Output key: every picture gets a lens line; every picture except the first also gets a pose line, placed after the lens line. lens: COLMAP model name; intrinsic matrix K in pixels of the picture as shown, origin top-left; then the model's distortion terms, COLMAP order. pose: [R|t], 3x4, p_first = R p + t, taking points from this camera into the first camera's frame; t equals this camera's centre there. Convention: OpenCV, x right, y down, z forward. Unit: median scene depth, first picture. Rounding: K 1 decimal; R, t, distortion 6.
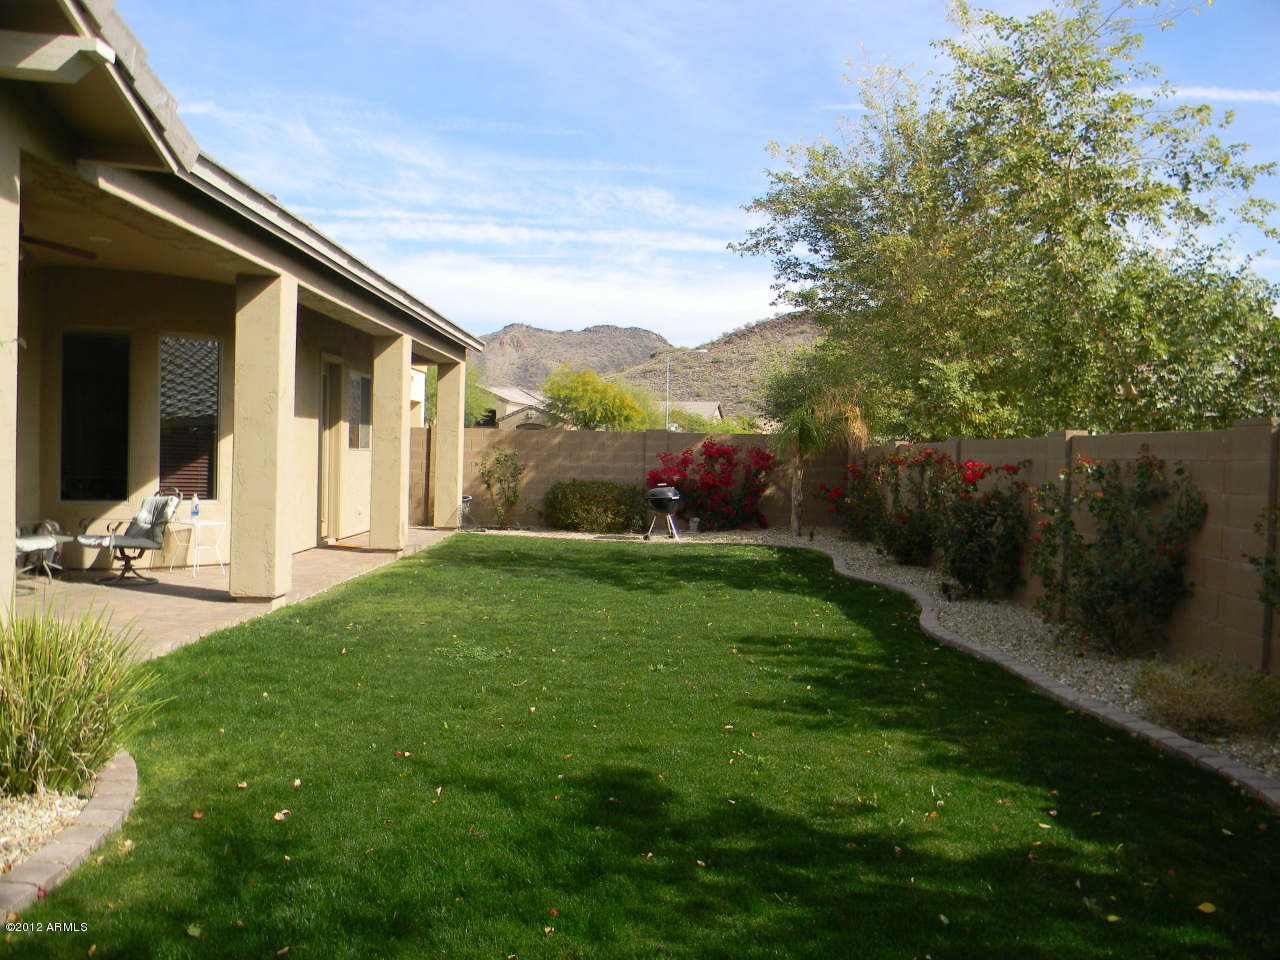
lens RADIAL K [[1021.9, 0, 630.7], [0, 1021.9, 478.8], [0, 0, 1]] dist [0.007876, -0.026807]
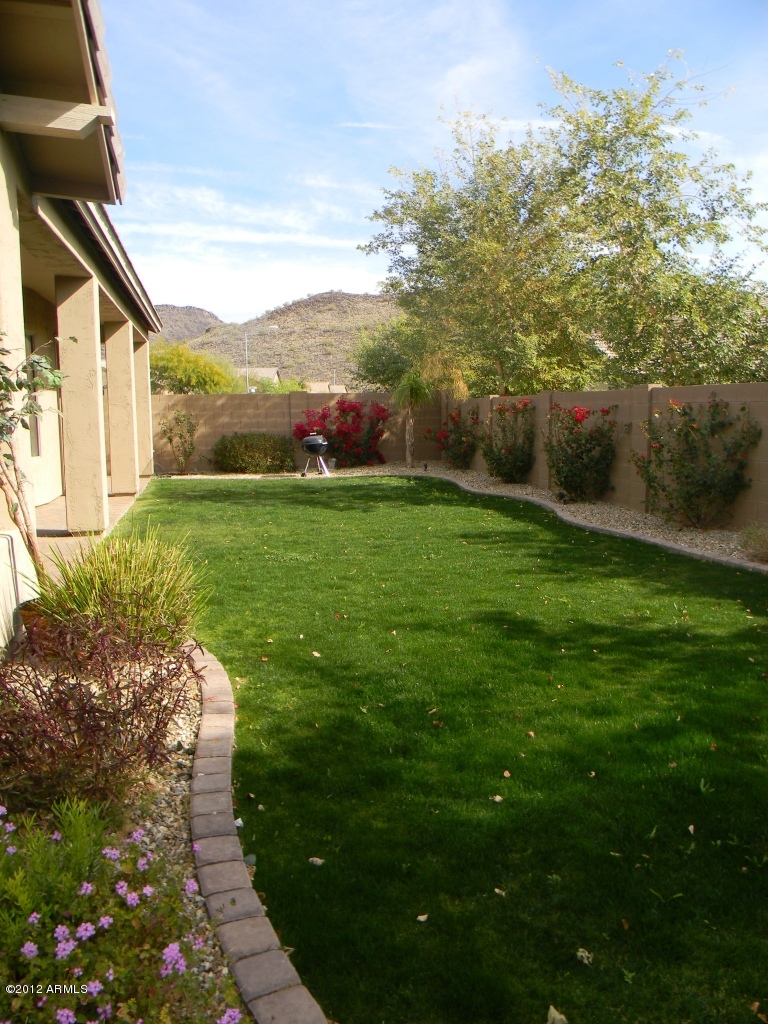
lens RADIAL K [[816.9, 0, 386.5], [0, 816.9, 507.7], [0, 0, 1]] dist [-0.012379, -0.005162]
pose [[0.972495, -0.060317, 0.224979, -0.120826], [0.038577, 0.994259, 0.099809, -0.000978], [-0.229707, -0.088384, 0.969238, -0.043297]]
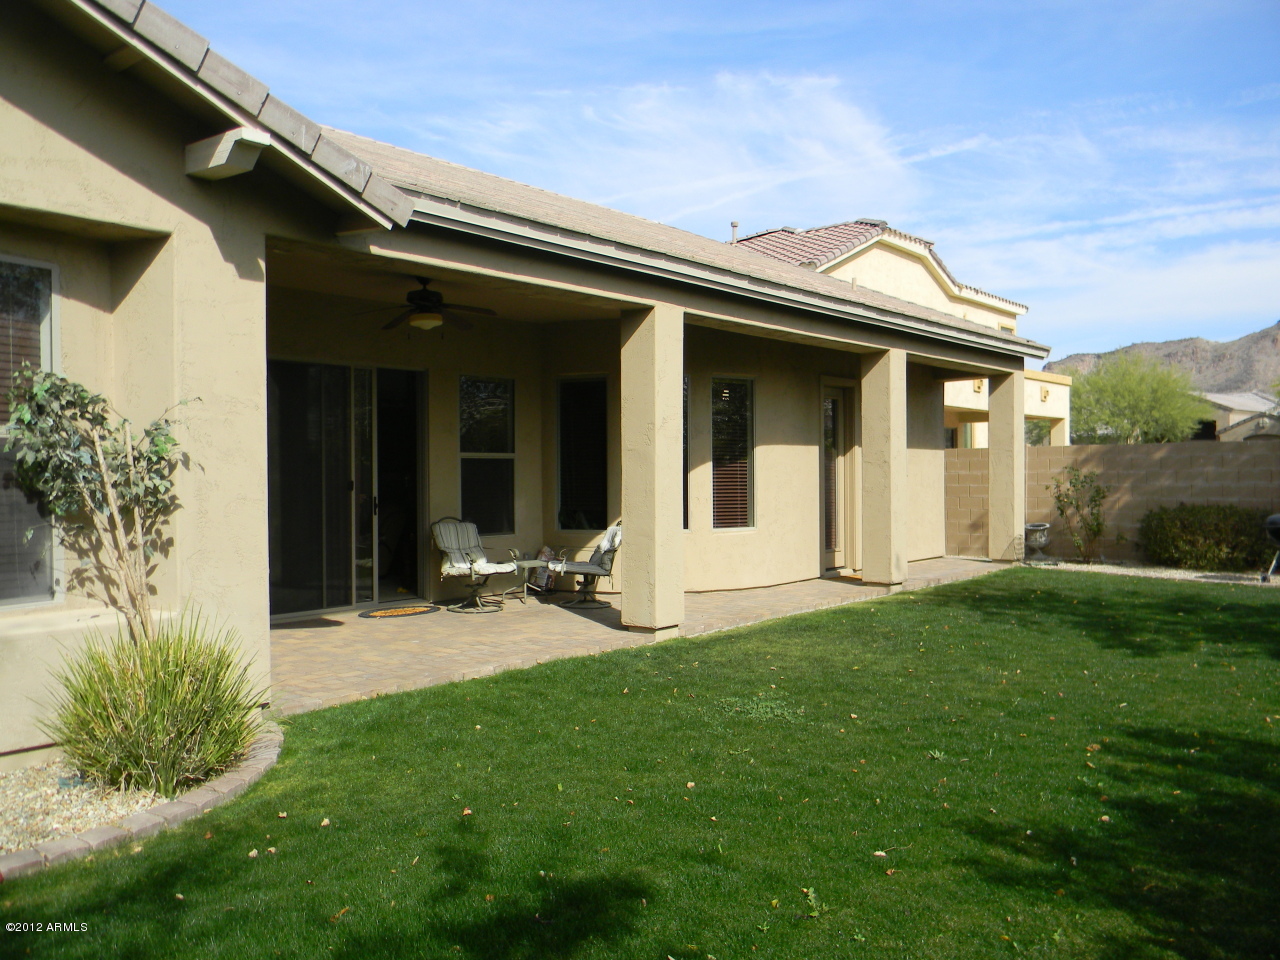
lens RADIAL K [[1029.8, 0, 628.9], [0, 1029.8, 478.5], [0, 0, 1]] dist [0.012496, -0.022211]
pose [[0.770992, -0.028208, -0.636220, 0.142893], [0.012524, 0.999497, -0.029138, -0.000745], [0.636722, 0.014497, 0.770957, 0.107557]]
